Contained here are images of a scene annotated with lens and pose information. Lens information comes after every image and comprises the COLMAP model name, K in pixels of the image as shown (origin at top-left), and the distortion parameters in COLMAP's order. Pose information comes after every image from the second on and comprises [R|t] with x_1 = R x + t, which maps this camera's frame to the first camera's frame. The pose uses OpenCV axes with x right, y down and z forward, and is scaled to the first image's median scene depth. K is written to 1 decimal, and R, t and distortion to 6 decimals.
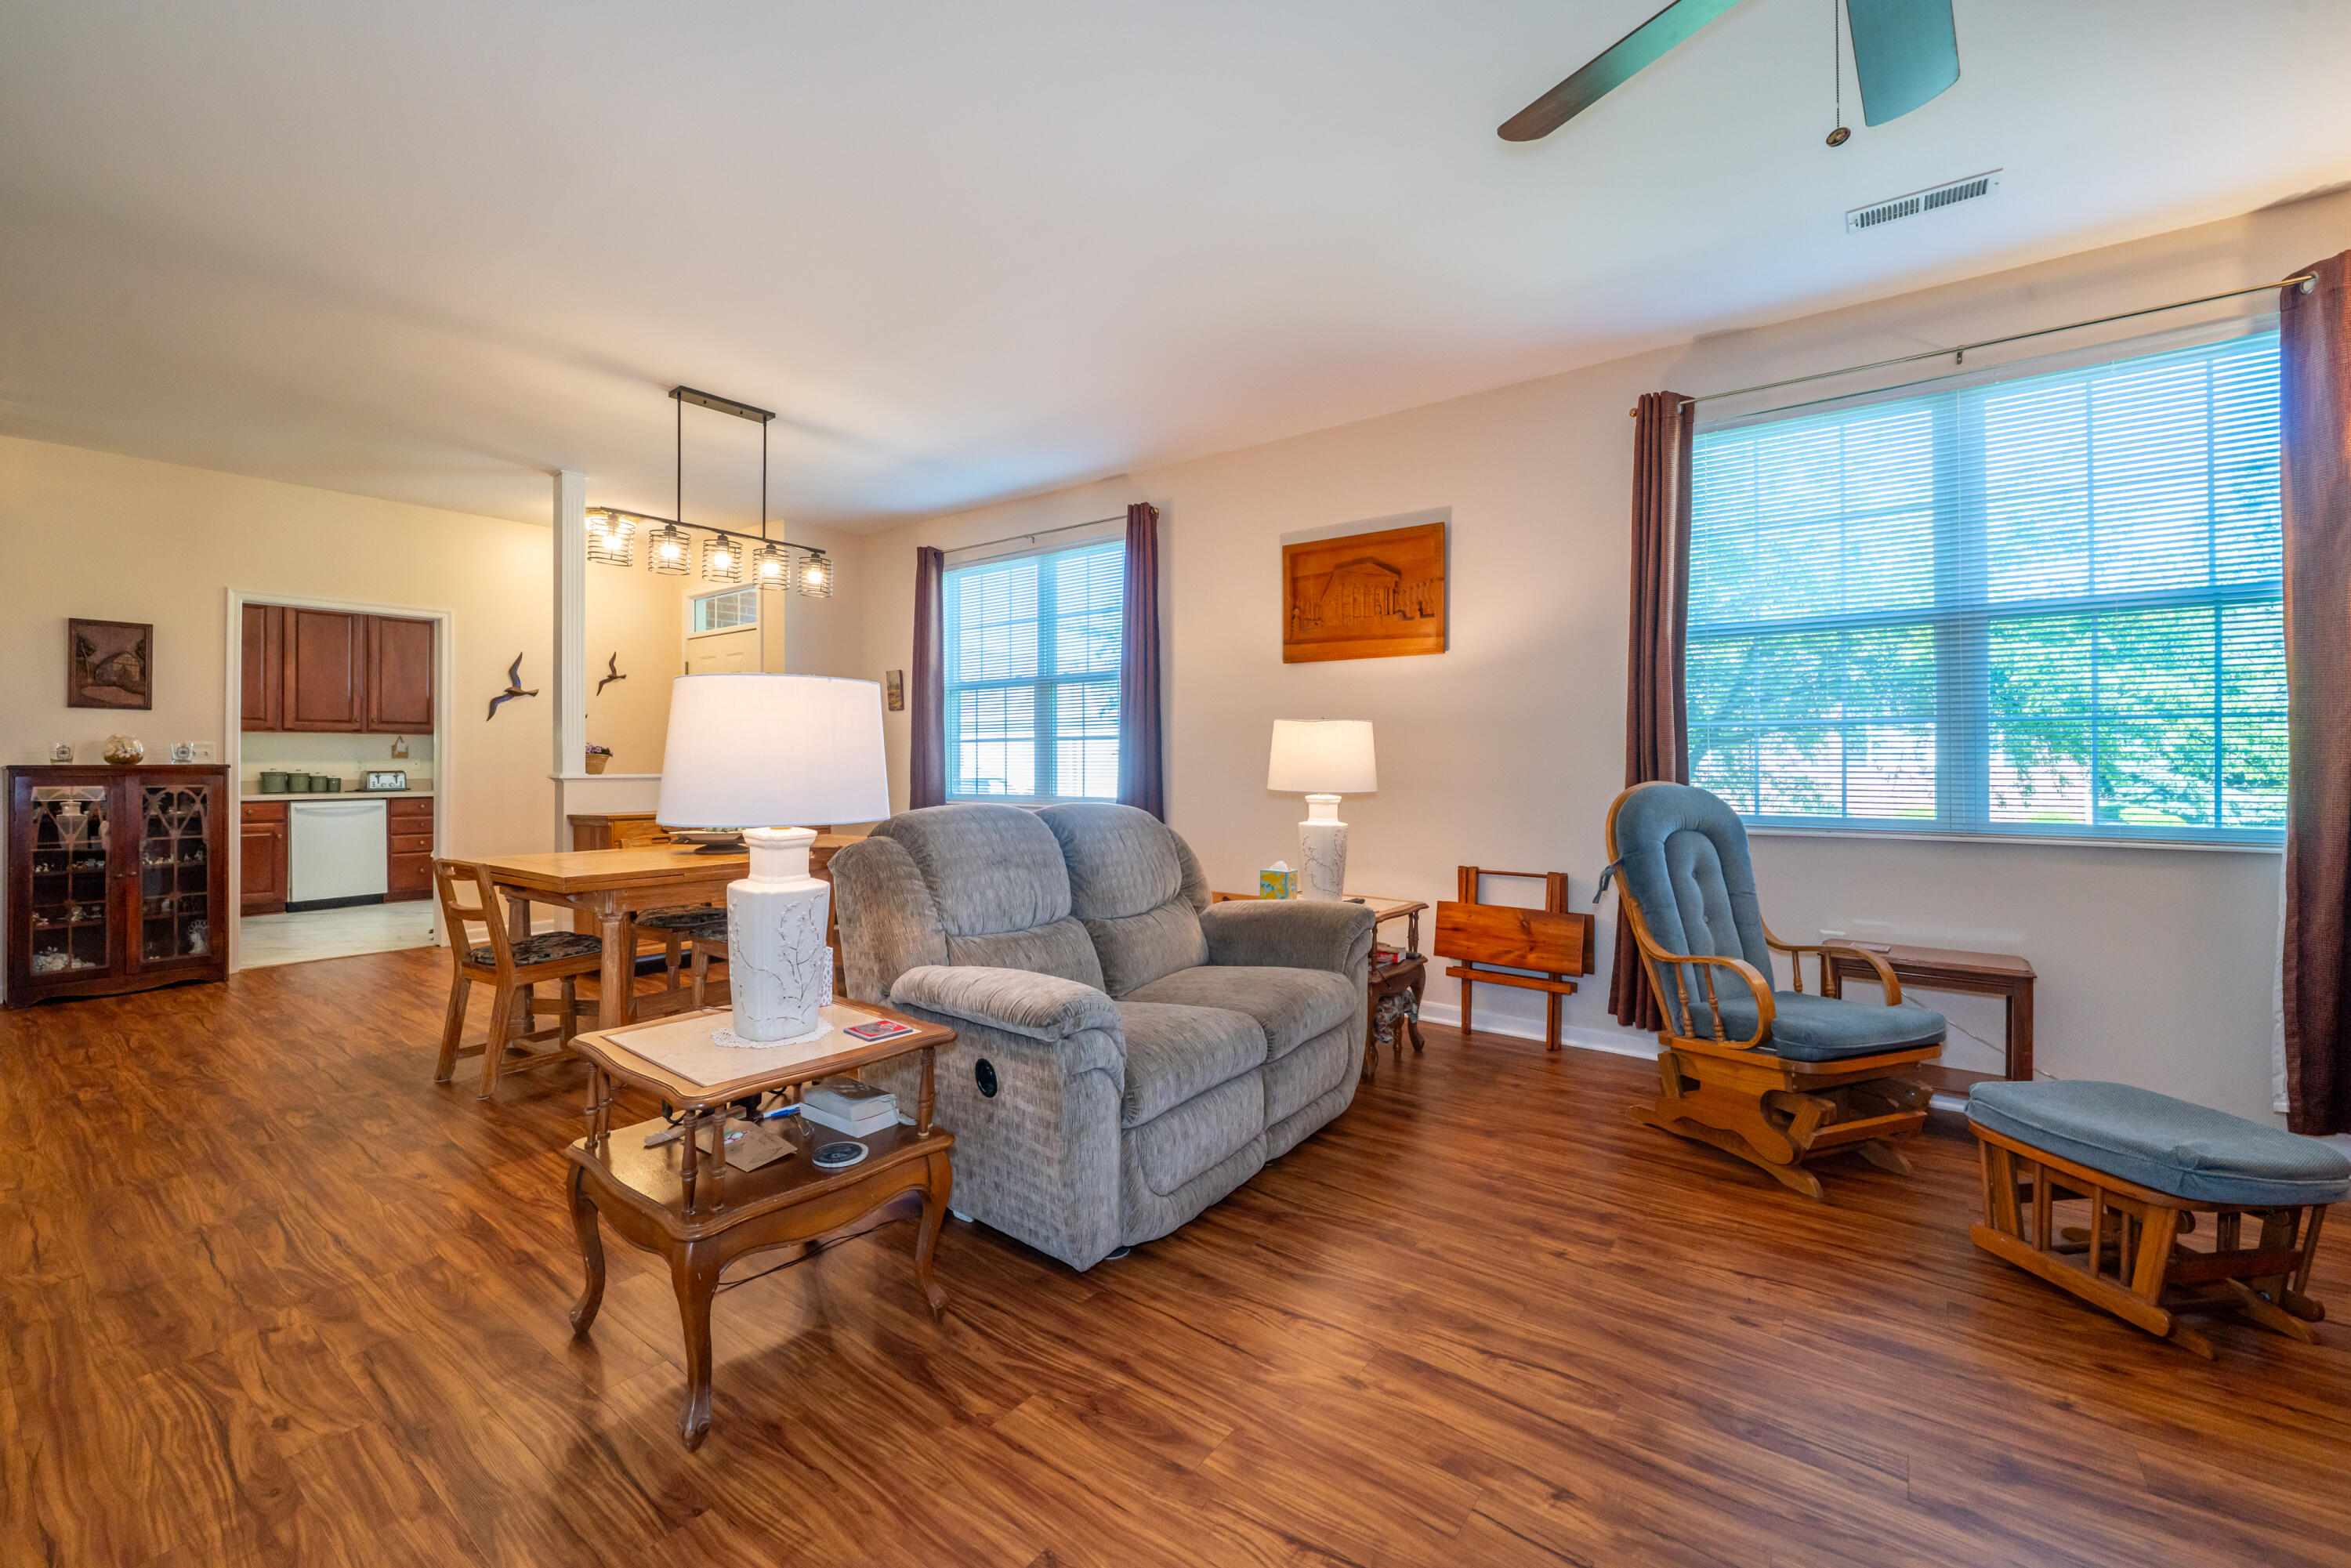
lens RADIAL K [[980.5, 0, 1178.4], [0, 980.5, 749.8], [0, 0, 1]] dist [-0.000914, 0.000148]
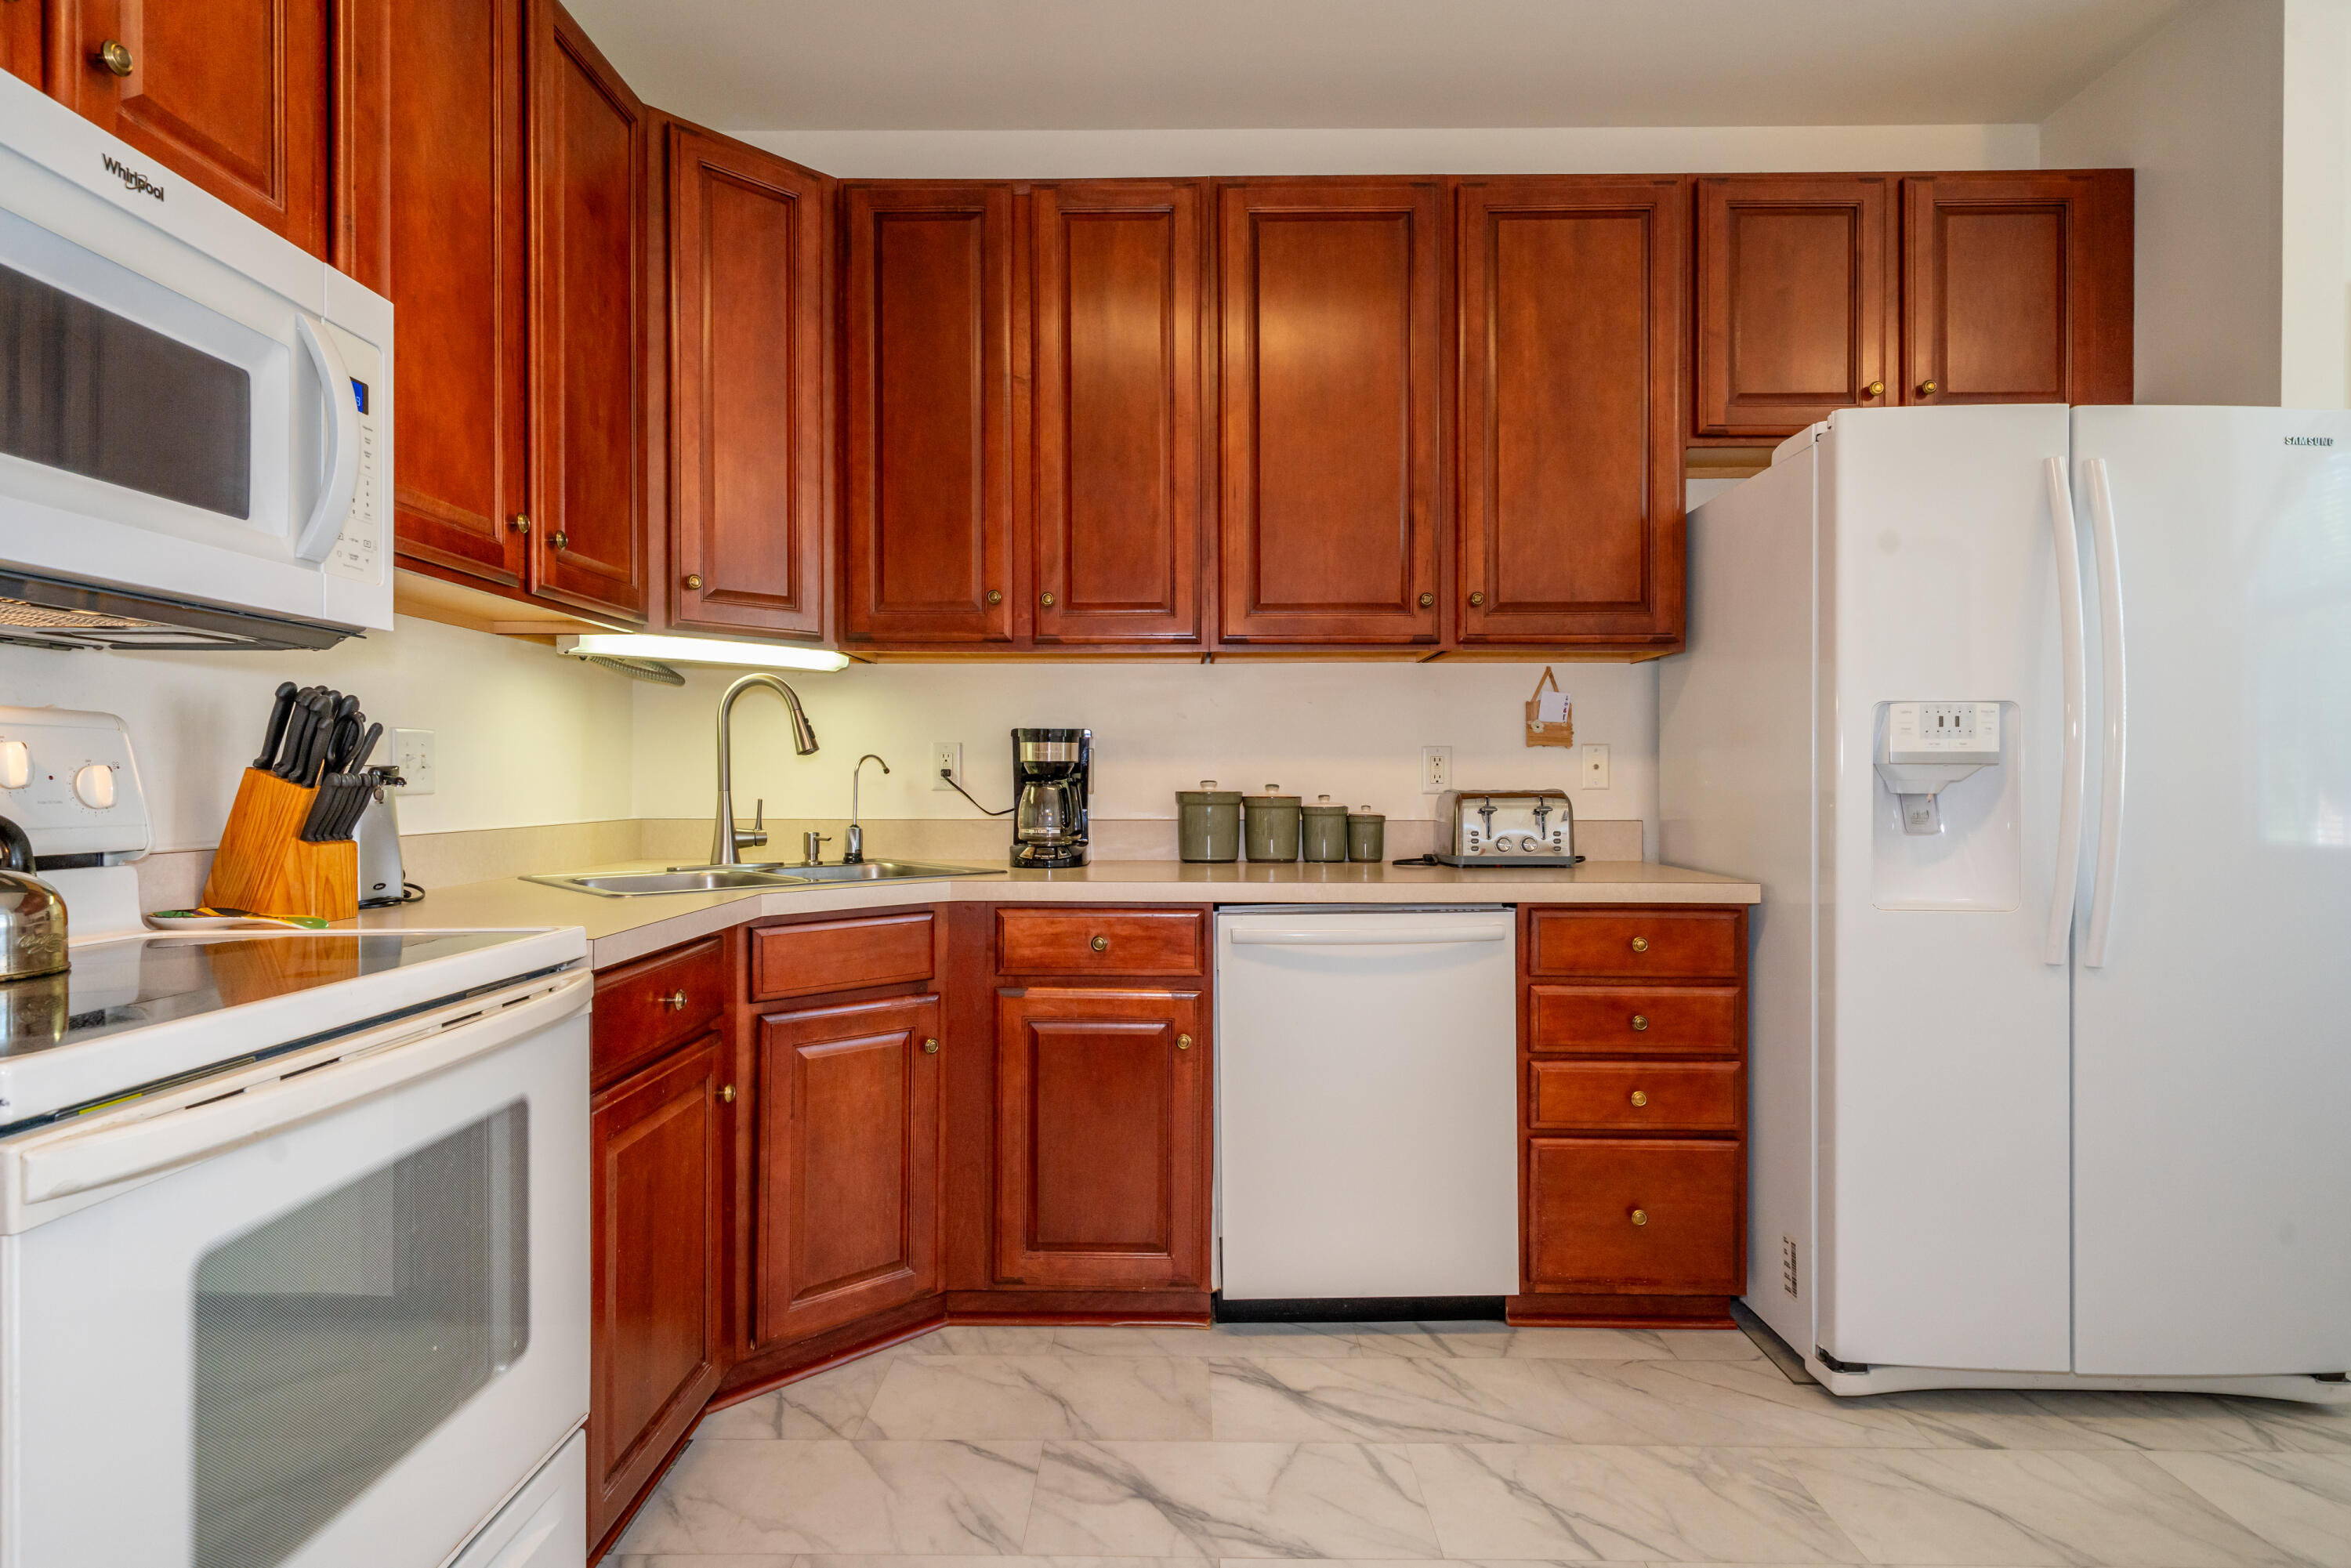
lens RADIAL K [[1253.4, 0, 1176.3], [0, 1253.4, 776.5], [0, 0, 1]] dist [0.005570, -0.000115]
pose [[0.601617, 0.002669, -0.798780, -0.764893], [0.005426, 0.999958, 0.007428, 0.018170], [0.798766, -0.008803, 0.601577, 0.934711]]
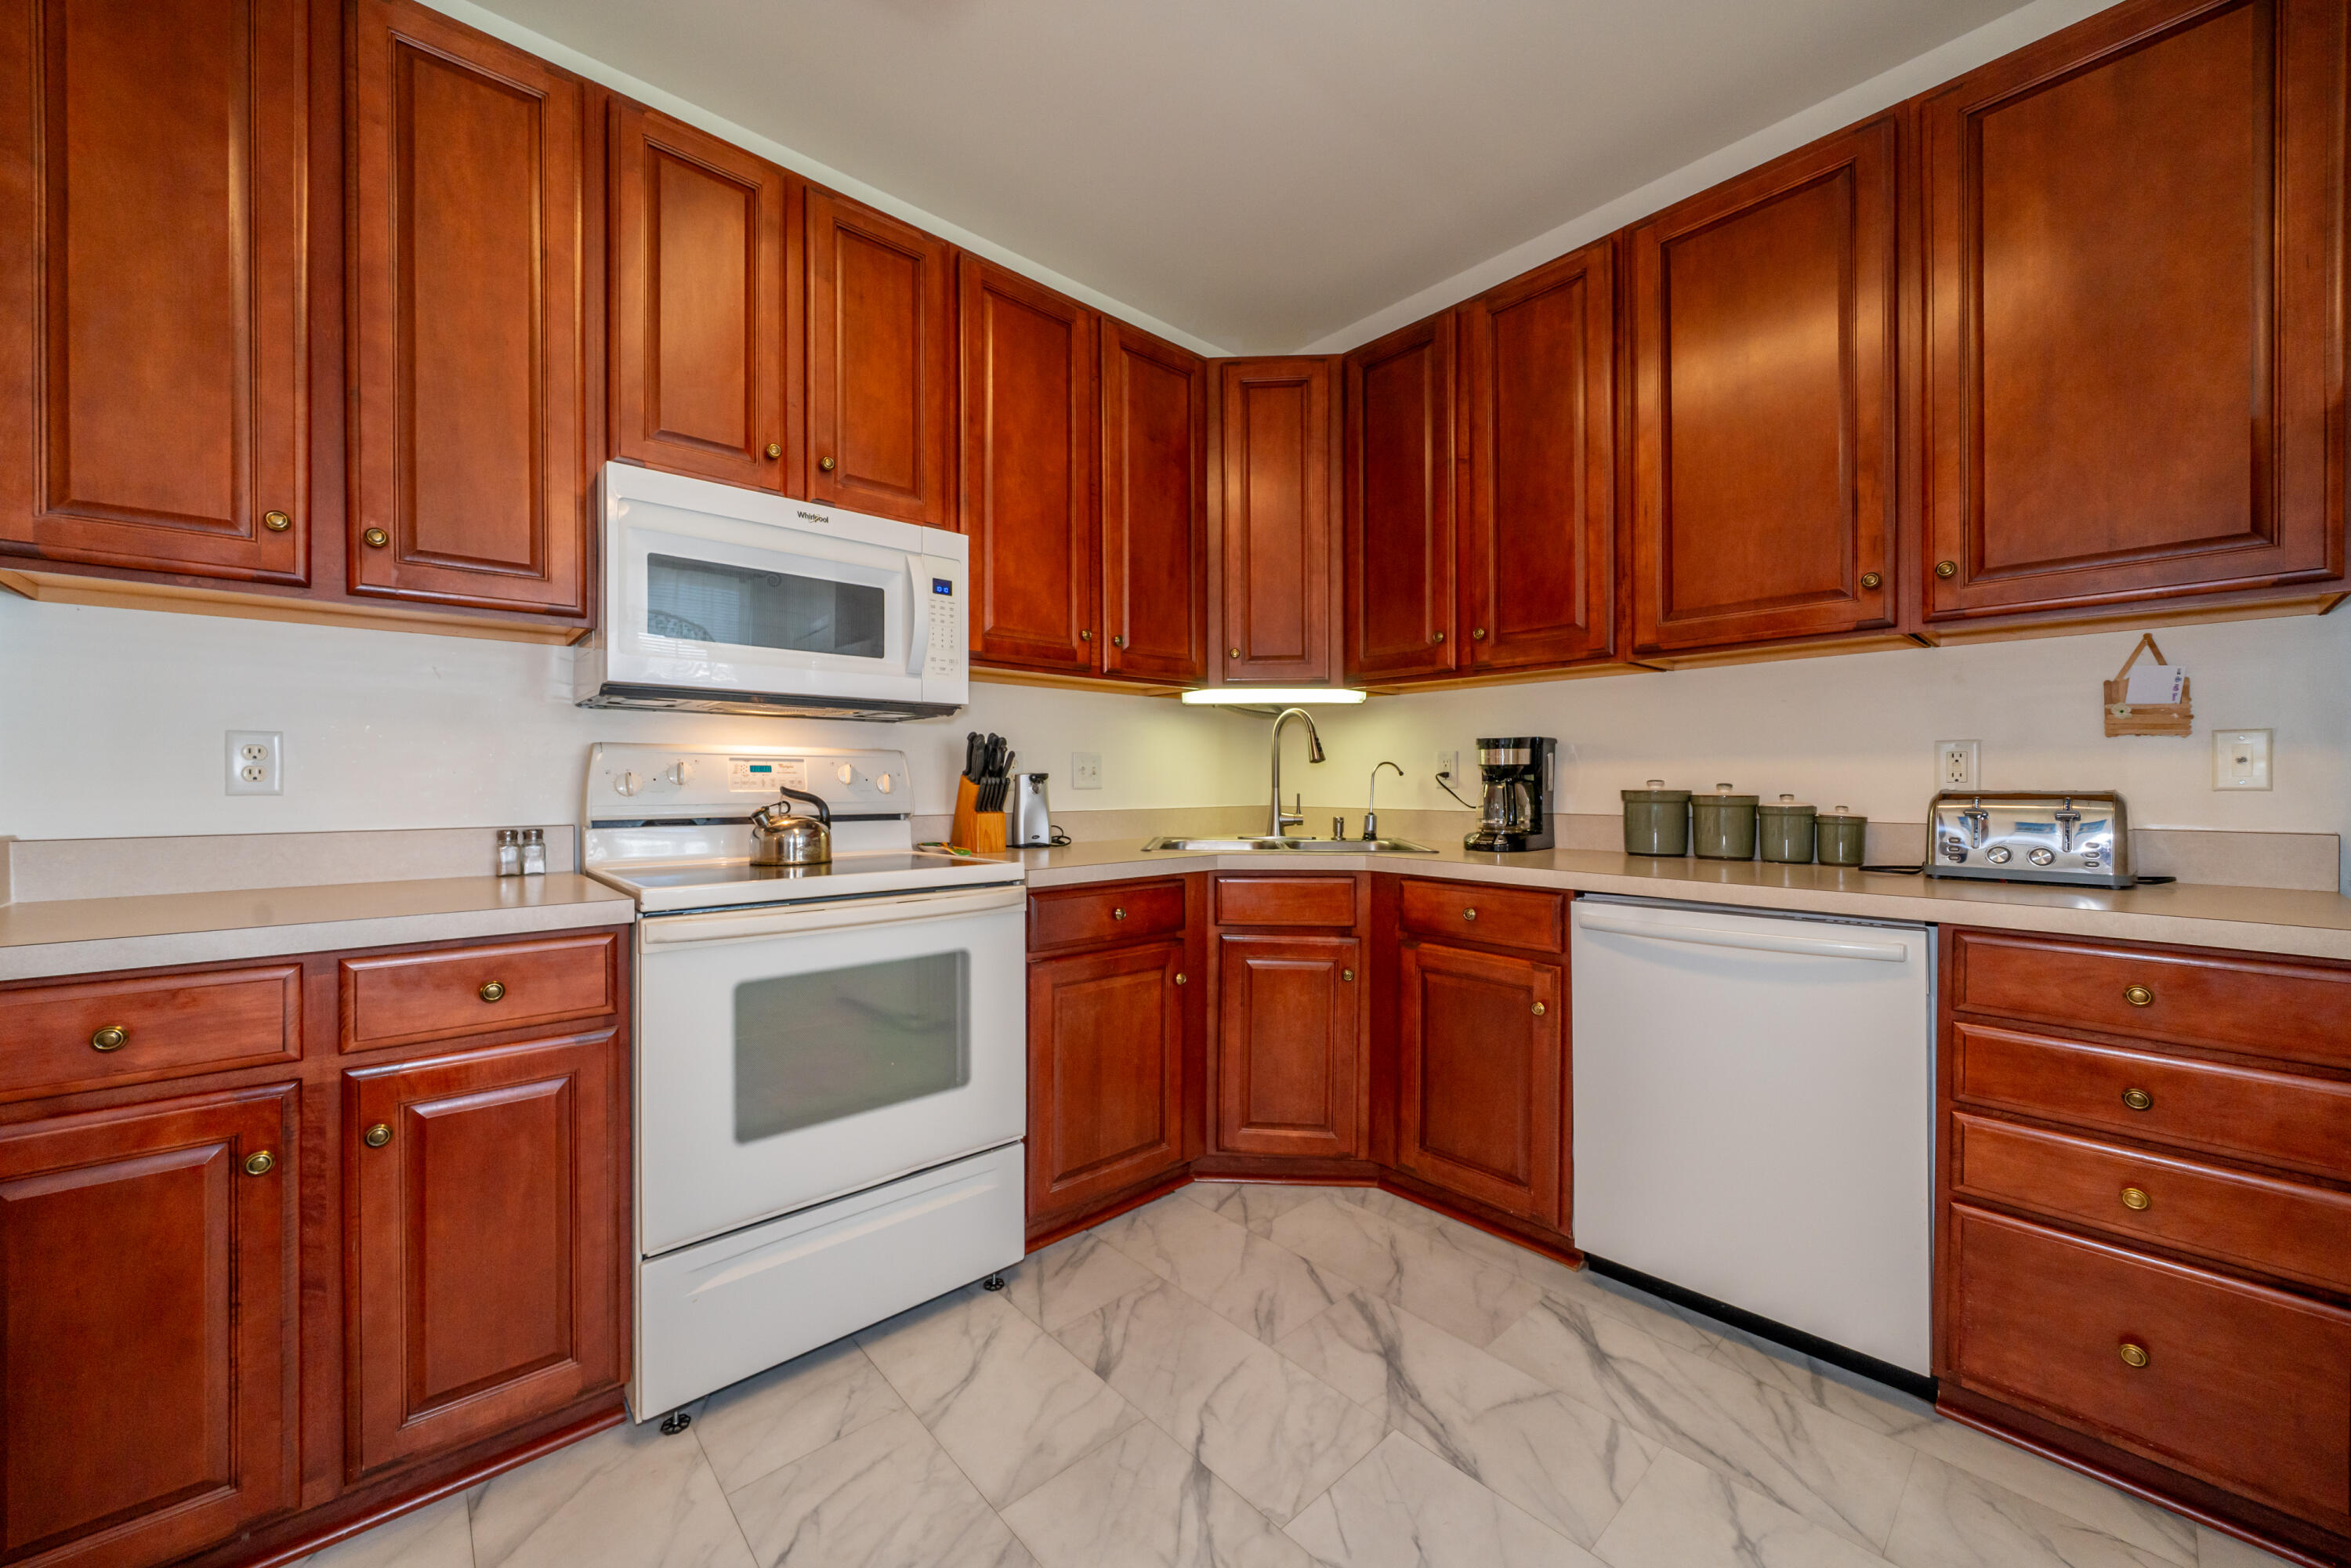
lens RADIAL K [[885.2, 0, 1120.9], [0, 885.2, 782.4], [0, 0, 1]] dist [-0.002273, 0.000242]
pose [[-0.218381, 0.005373, -0.975849, -0.736326], [0.012945, 0.999913, 0.002609, 0.020442], [0.975778, -0.012063, -0.218431, 1.094165]]
